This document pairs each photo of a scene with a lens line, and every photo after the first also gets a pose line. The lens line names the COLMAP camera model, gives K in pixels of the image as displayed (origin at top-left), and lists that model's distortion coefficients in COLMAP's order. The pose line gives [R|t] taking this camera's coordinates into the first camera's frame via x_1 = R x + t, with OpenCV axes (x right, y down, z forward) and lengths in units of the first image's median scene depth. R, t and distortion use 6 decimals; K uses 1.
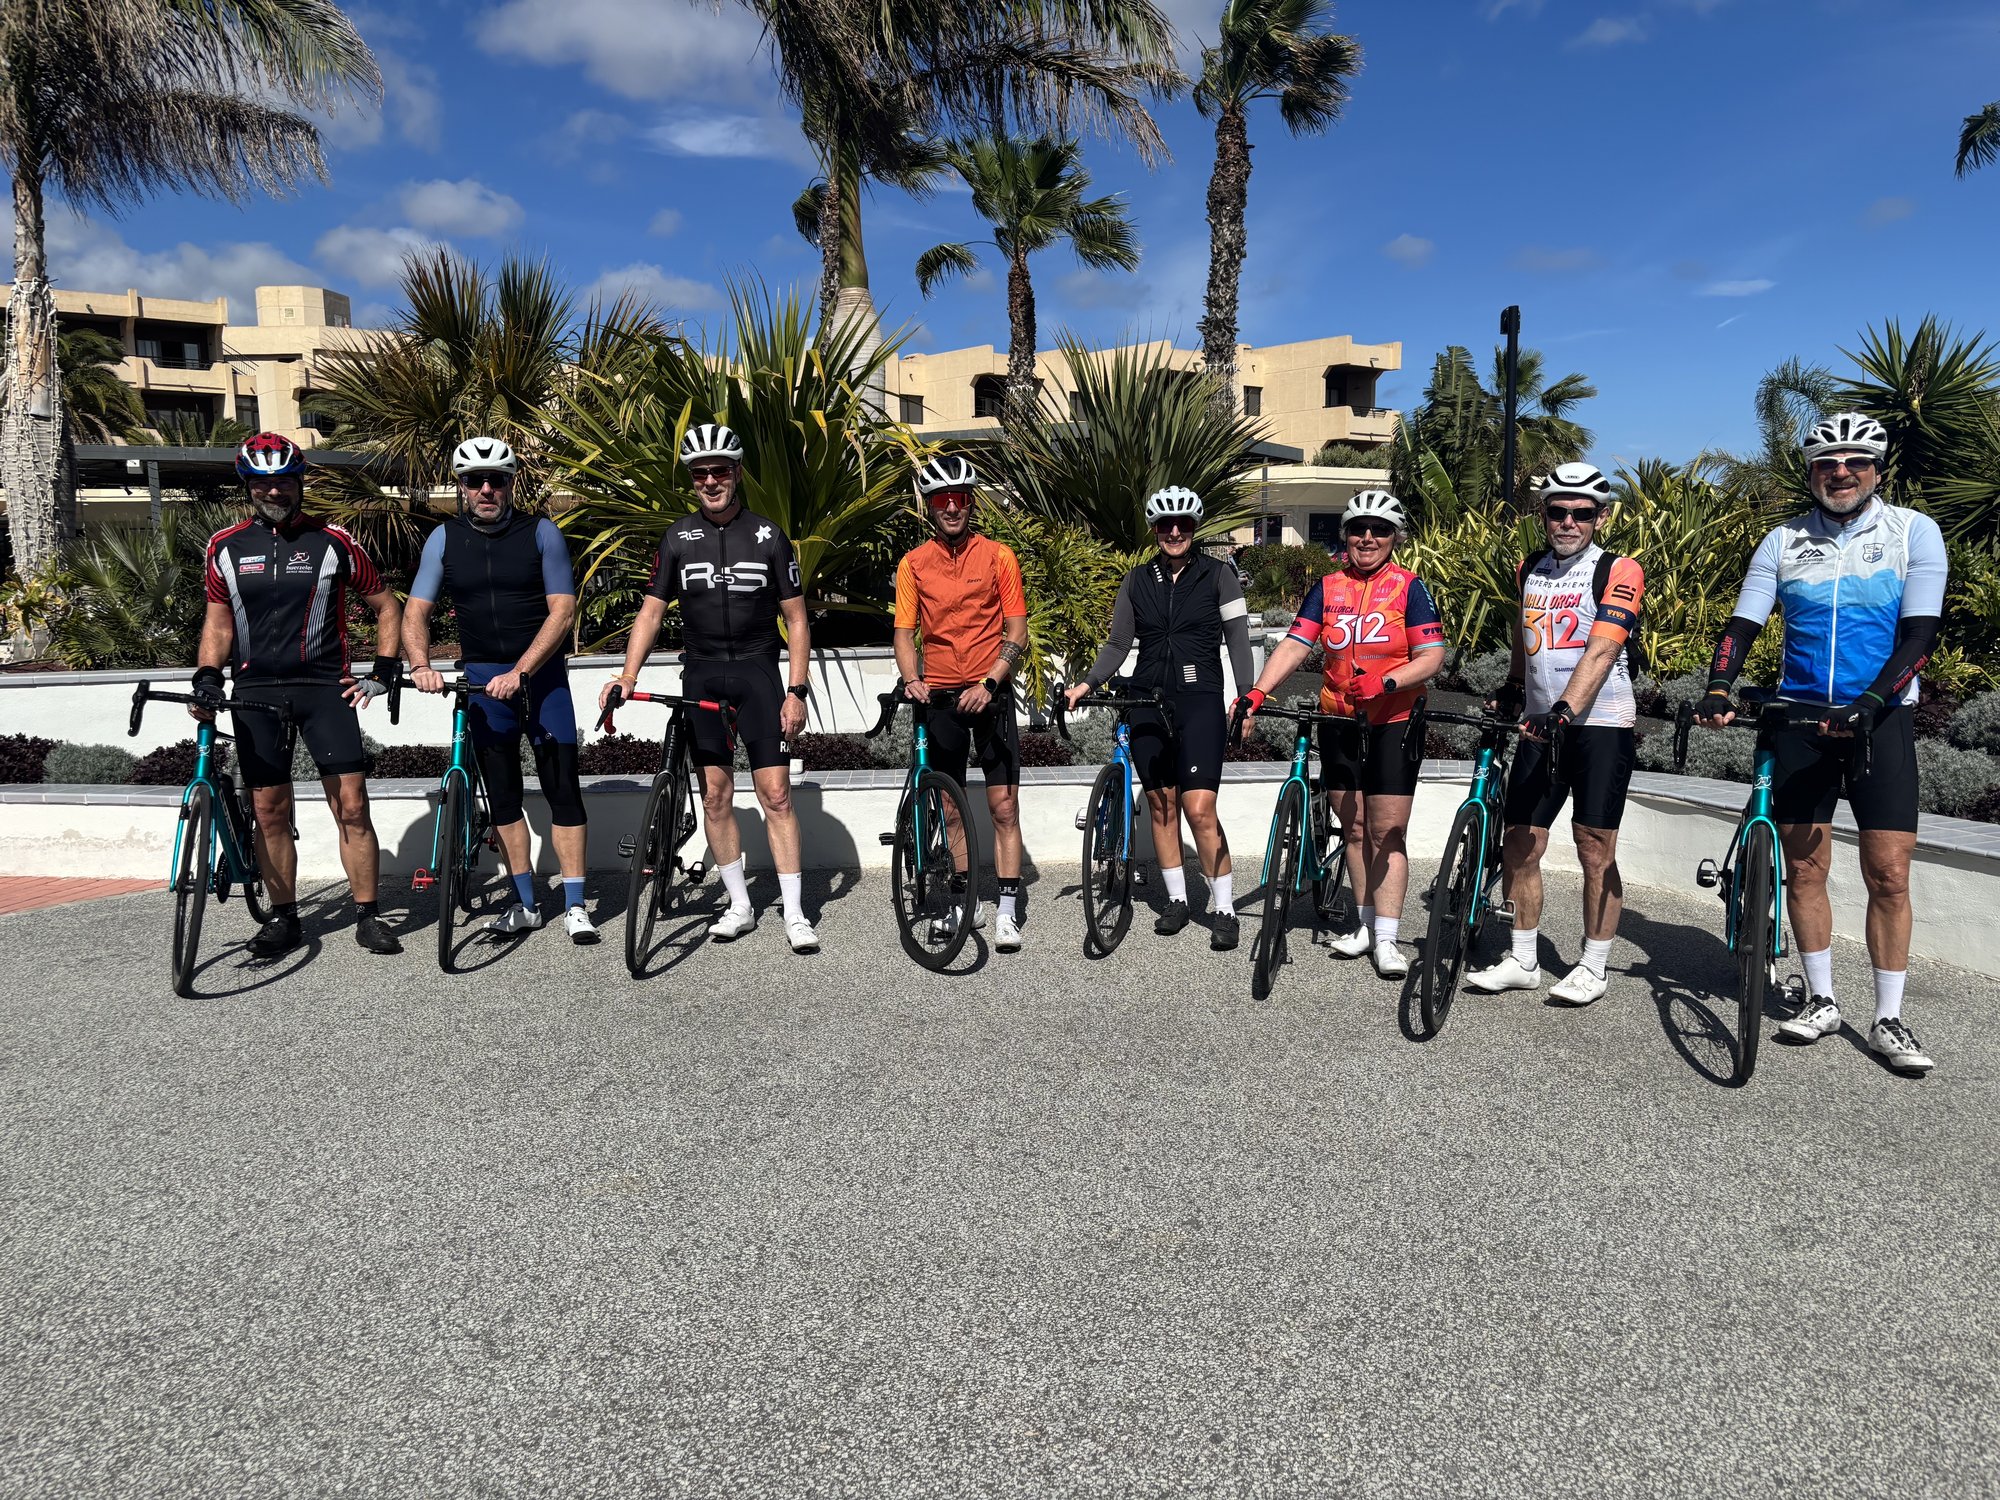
lens RADIAL K [[1530.2, 0, 1010.4], [0, 1530.2, 747.2], [0, 0, 1]] dist [0.025614, 0.013490]
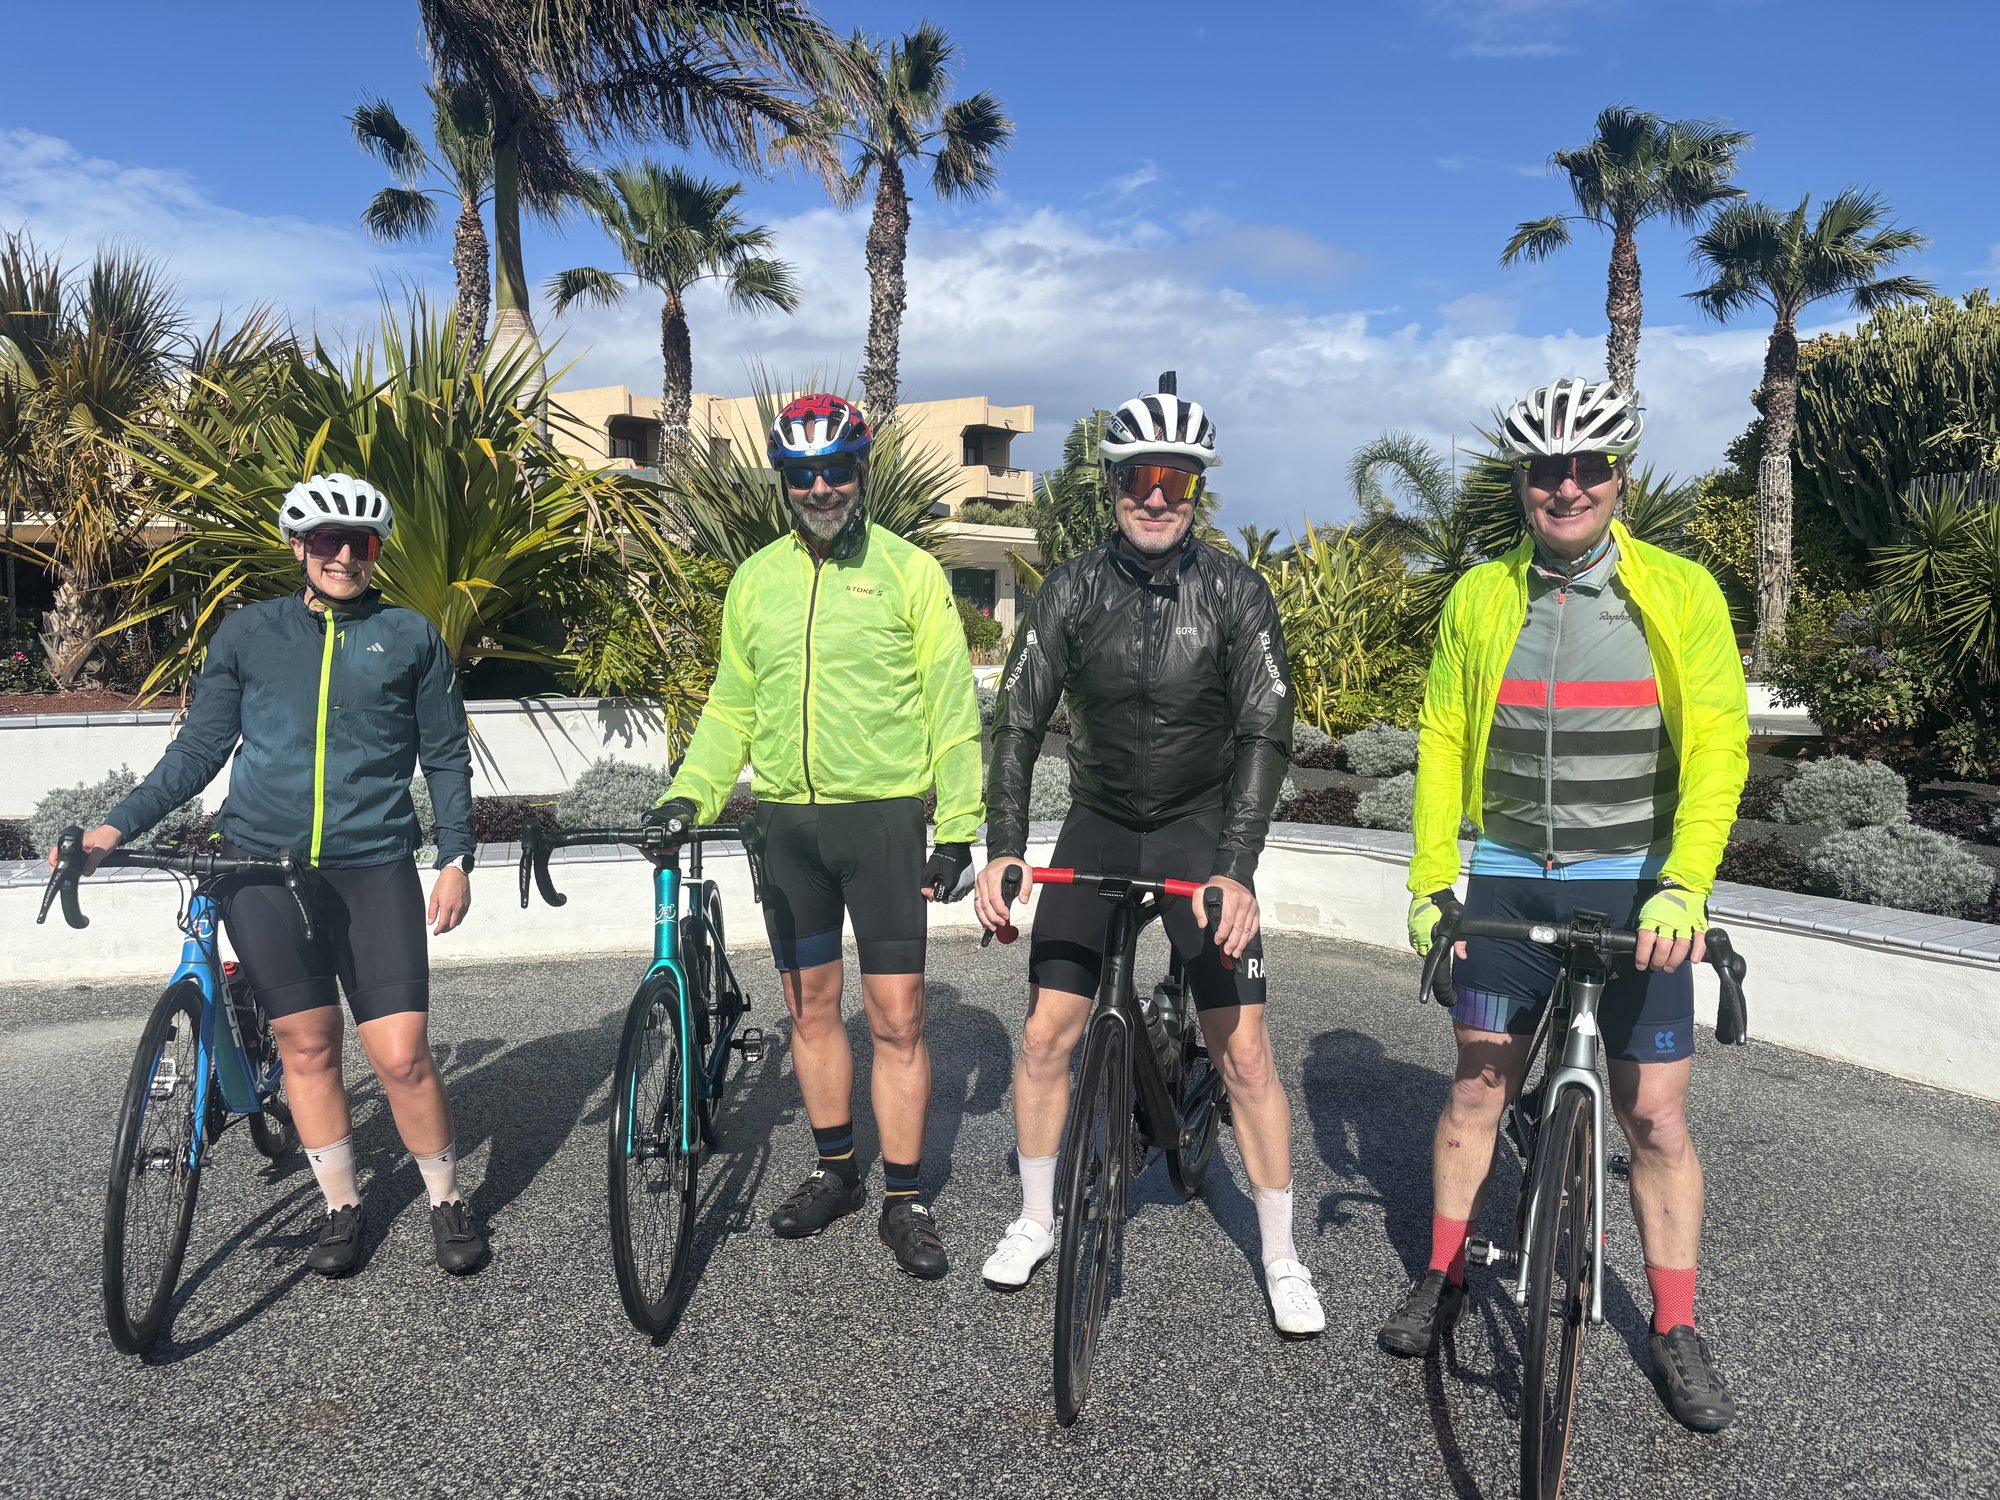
lens RADIAL K [[1533.4, 0, 987.0], [0, 1533.4, 749.4], [0, 0, 1]] dist [0.022681, 0.011337]
pose [[0.974983, -0.005036, 0.222221, -0.038127], [0.012342, 0.999428, -0.031497, -0.006036], [-0.221935, 0.033451, 0.974487, 0.064307]]
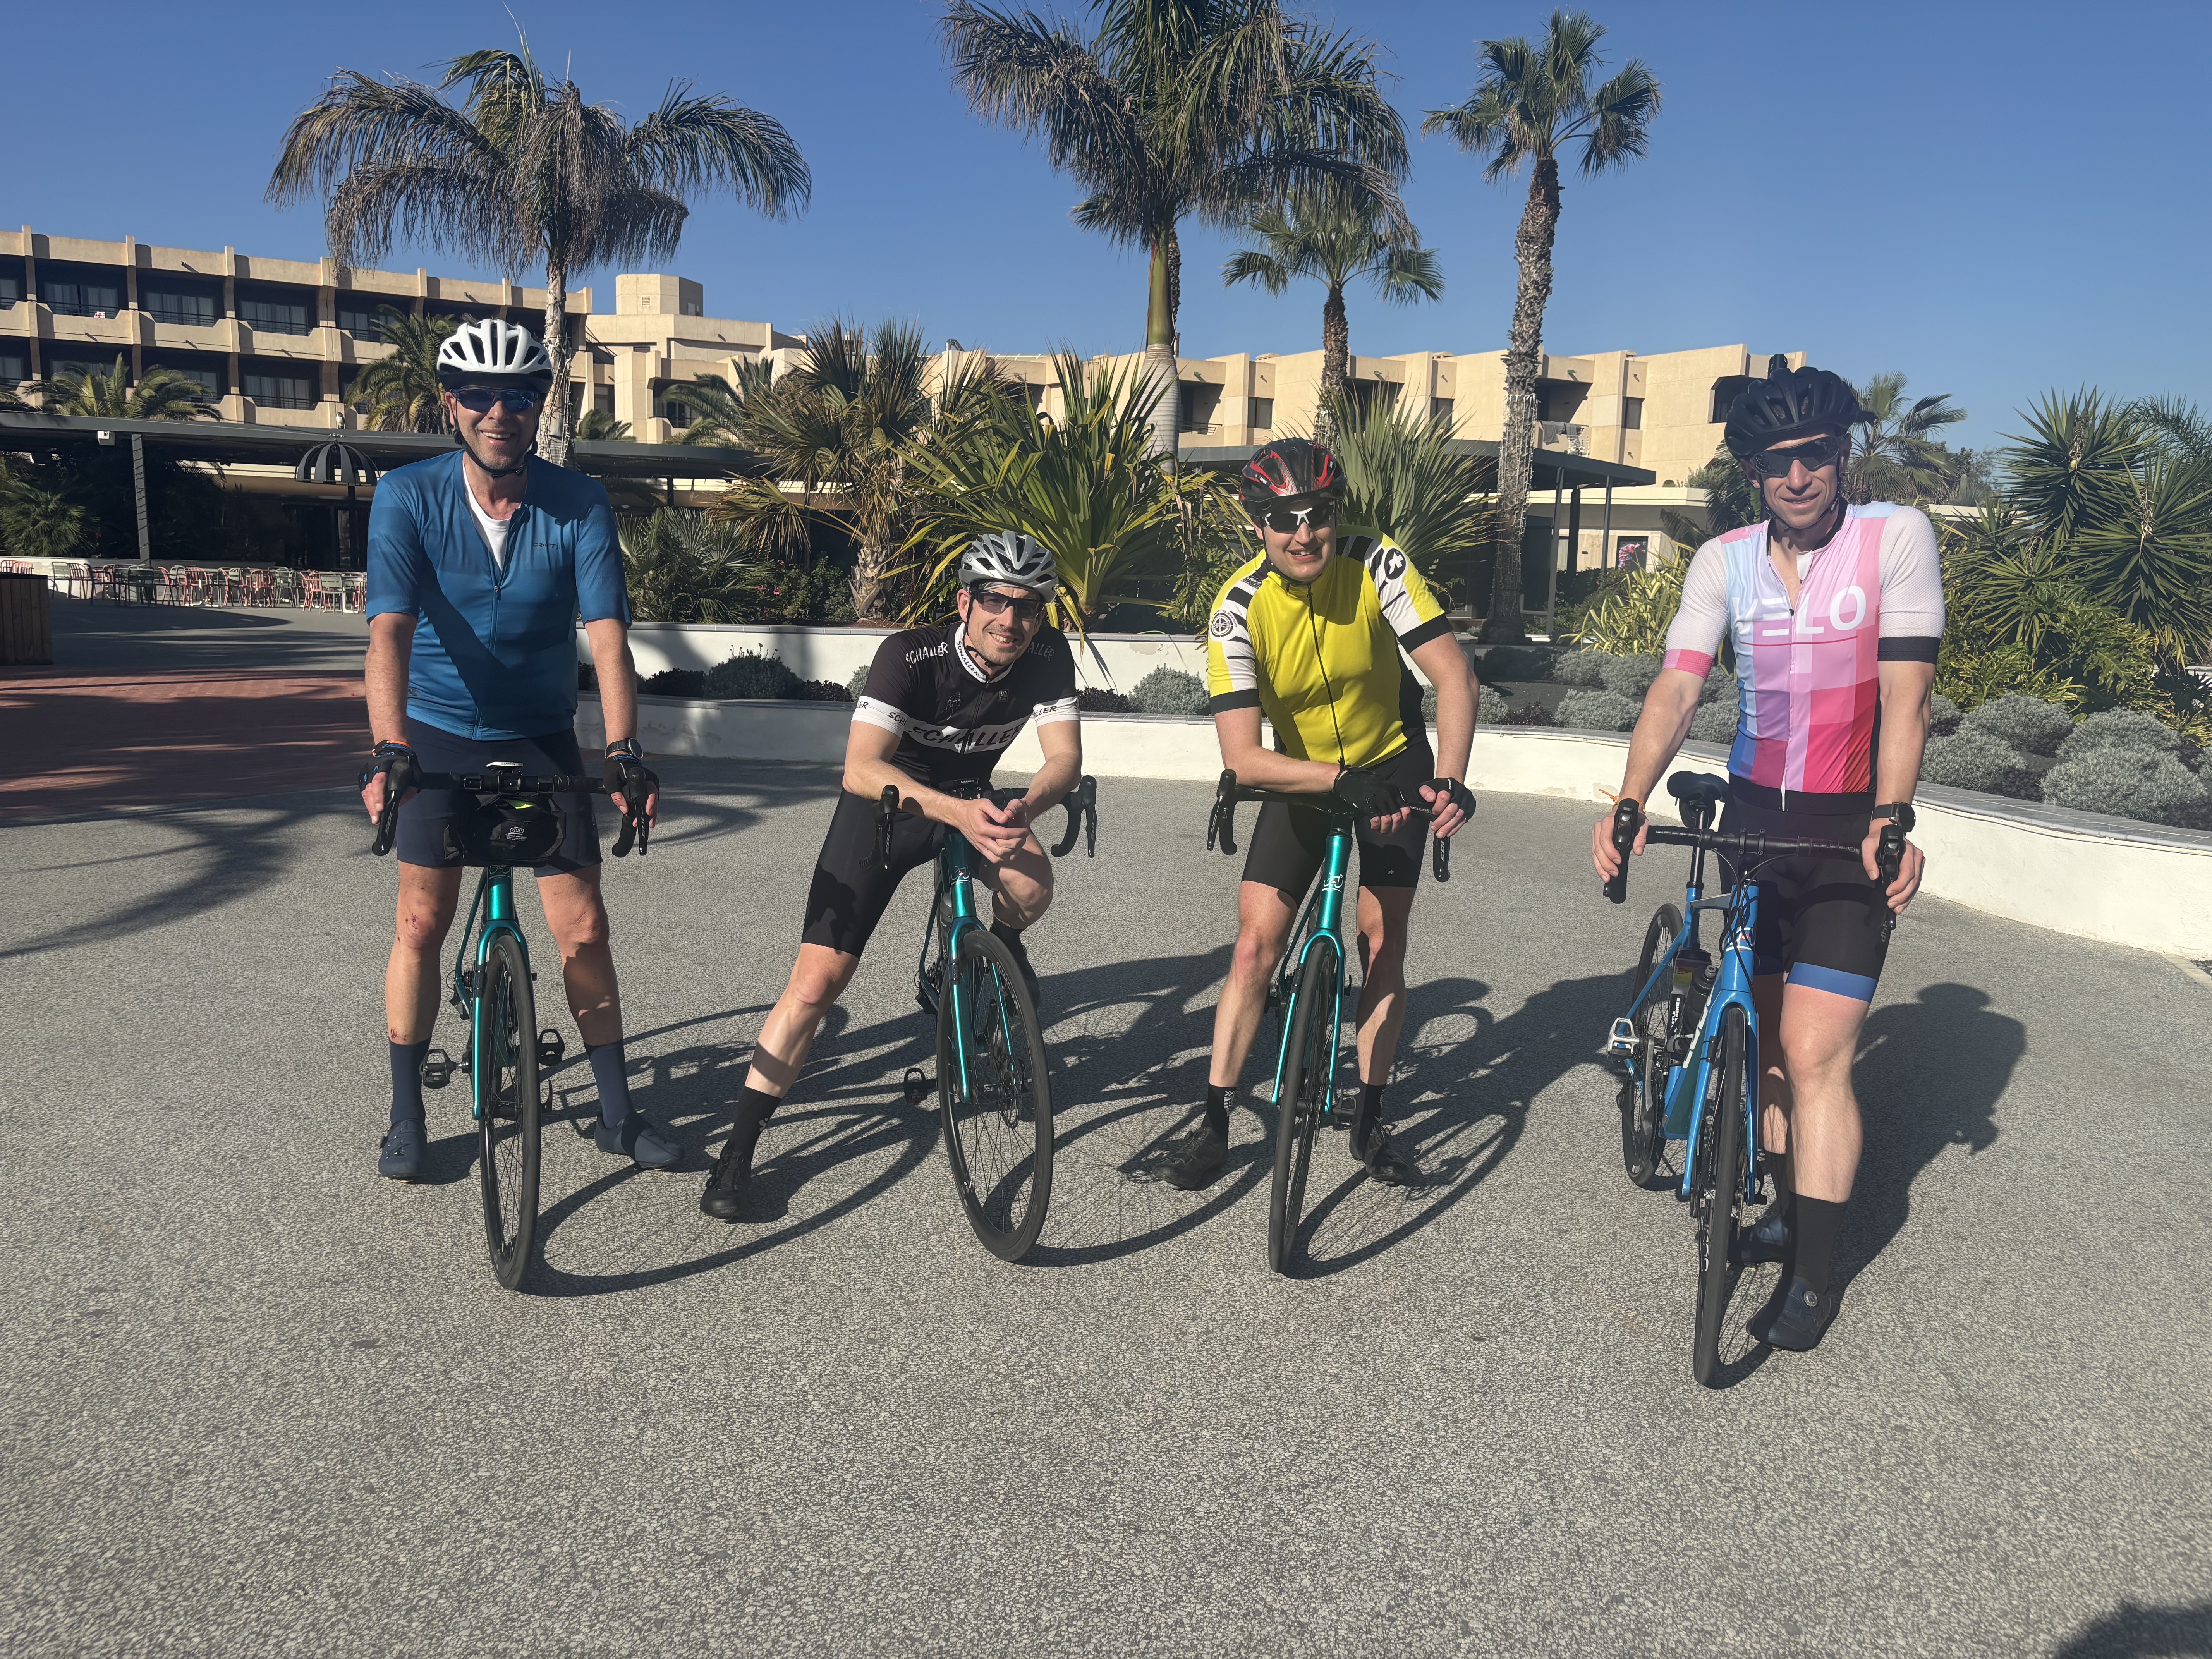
lens RADIAL K [[1696.0, 0, 1091.7], [0, 1696.0, 828.9], [0, 0, 1]] dist [0.022681, 0.011337]
pose [[0.985533, 0.063235, -0.157246, 0.103649], [-0.058807, 0.997735, 0.032658, 0.058737], [0.158955, -0.022938, 0.987019, -0.447595]]
